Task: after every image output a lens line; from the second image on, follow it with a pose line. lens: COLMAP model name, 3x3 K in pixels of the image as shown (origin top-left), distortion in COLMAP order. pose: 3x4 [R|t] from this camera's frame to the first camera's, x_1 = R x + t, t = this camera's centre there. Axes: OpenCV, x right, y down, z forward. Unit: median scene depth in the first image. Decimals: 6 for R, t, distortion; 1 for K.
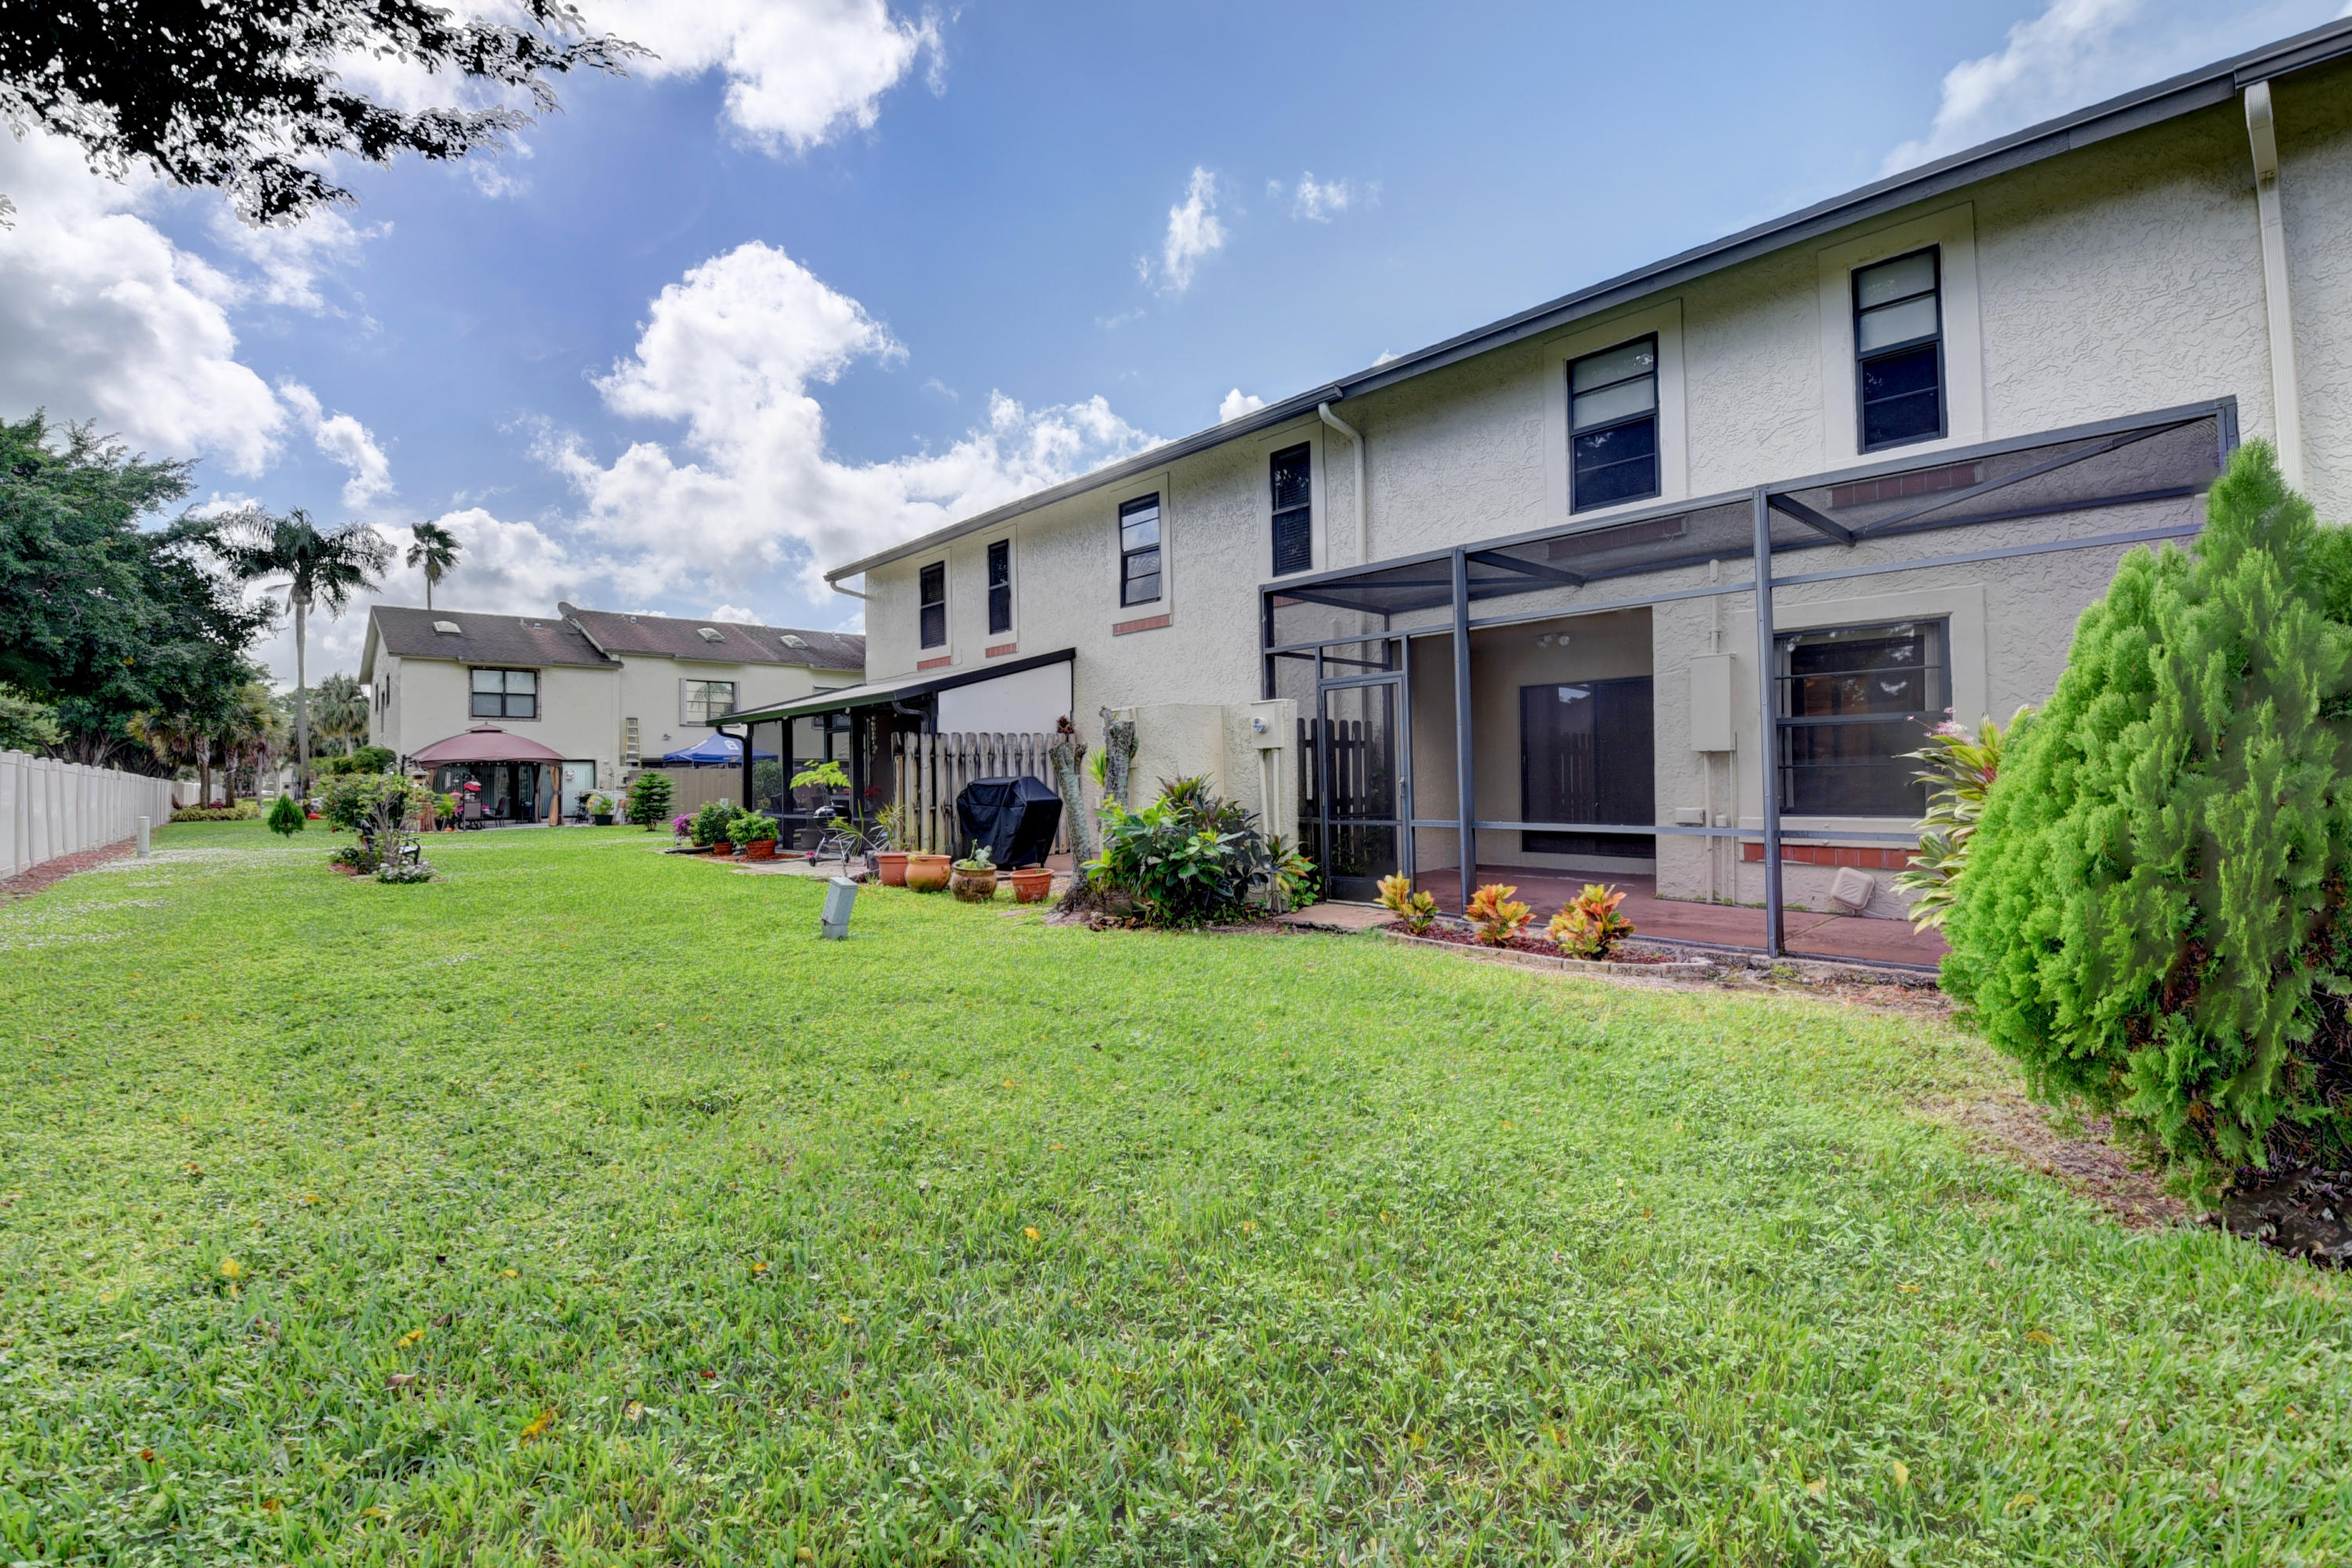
lens RADIAL K [[1023.3, 0, 1168.7], [0, 1023.3, 779.2], [0, 0, 1]] dist [-0.008934, -0.001419]
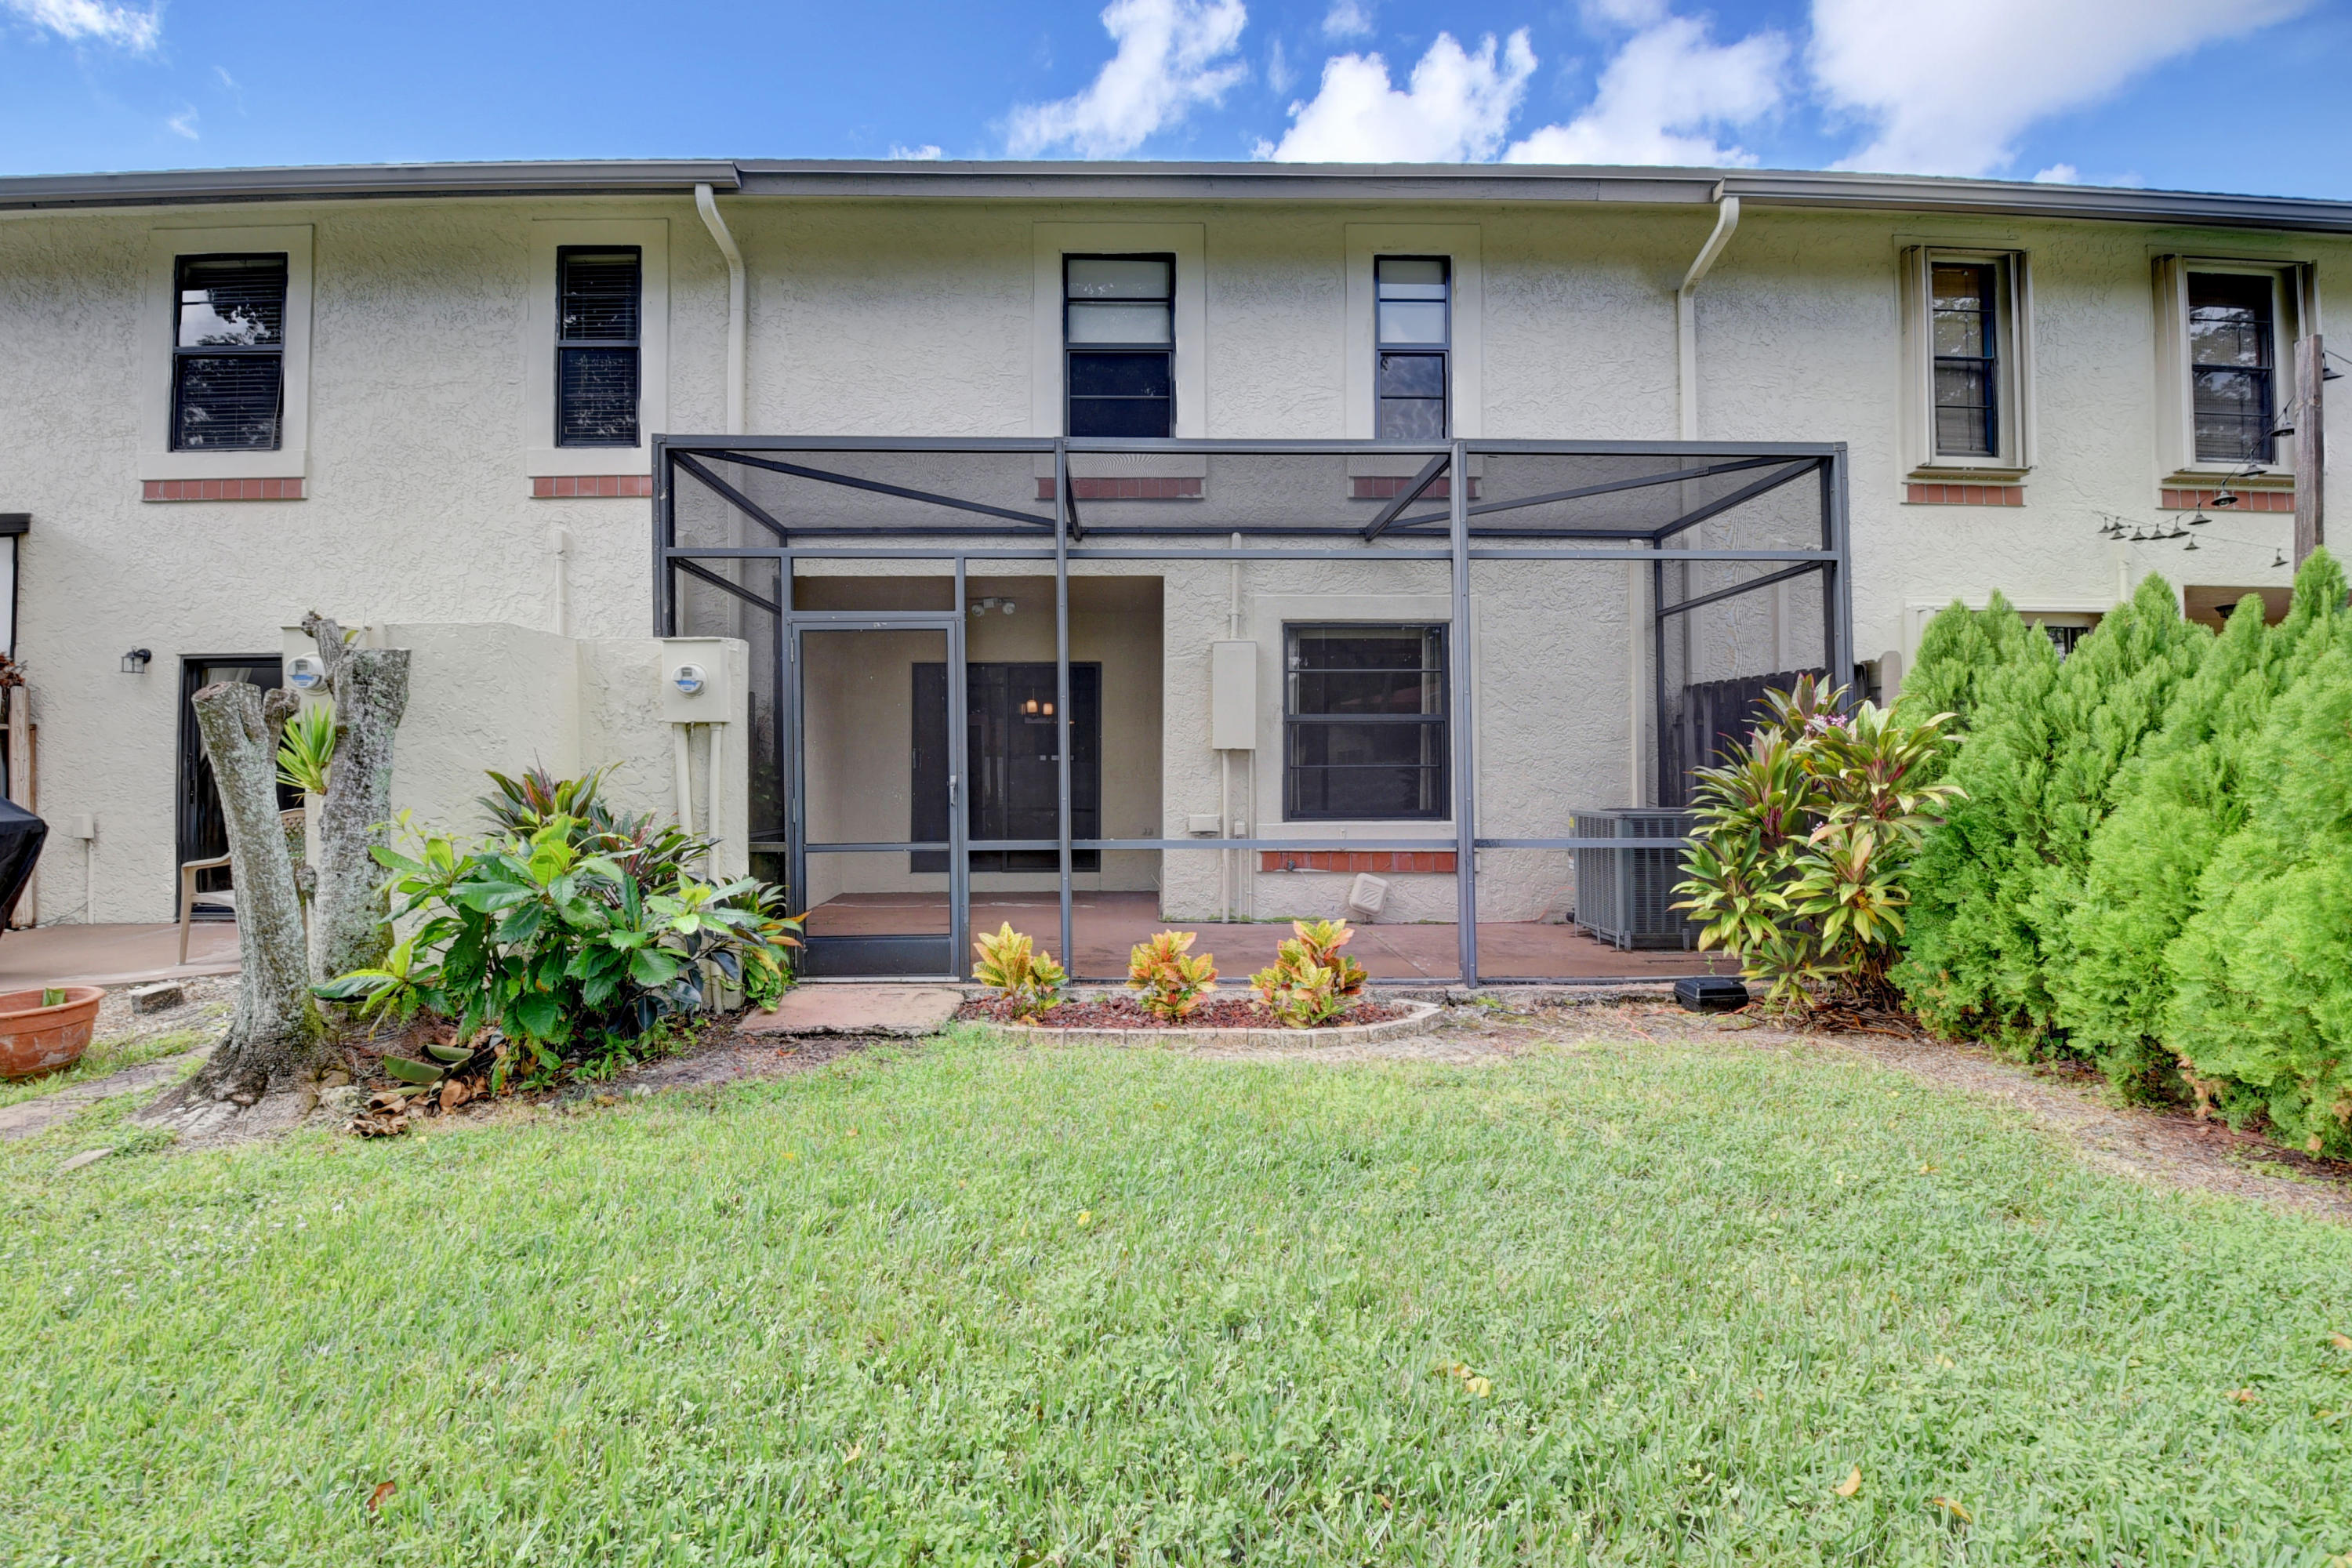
lens RADIAL K [[1023.3, 0, 1176.8], [0, 1023.3, 781.7], [0, 0, 1]] dist [-0.008934, -0.001419]
pose [[0.658177, 0.005373, 0.752844, -0.158007], [-0.004691, 0.999984, -0.003036, 0.002817], [-0.752849, -0.001534, 0.658192, 0.446016]]
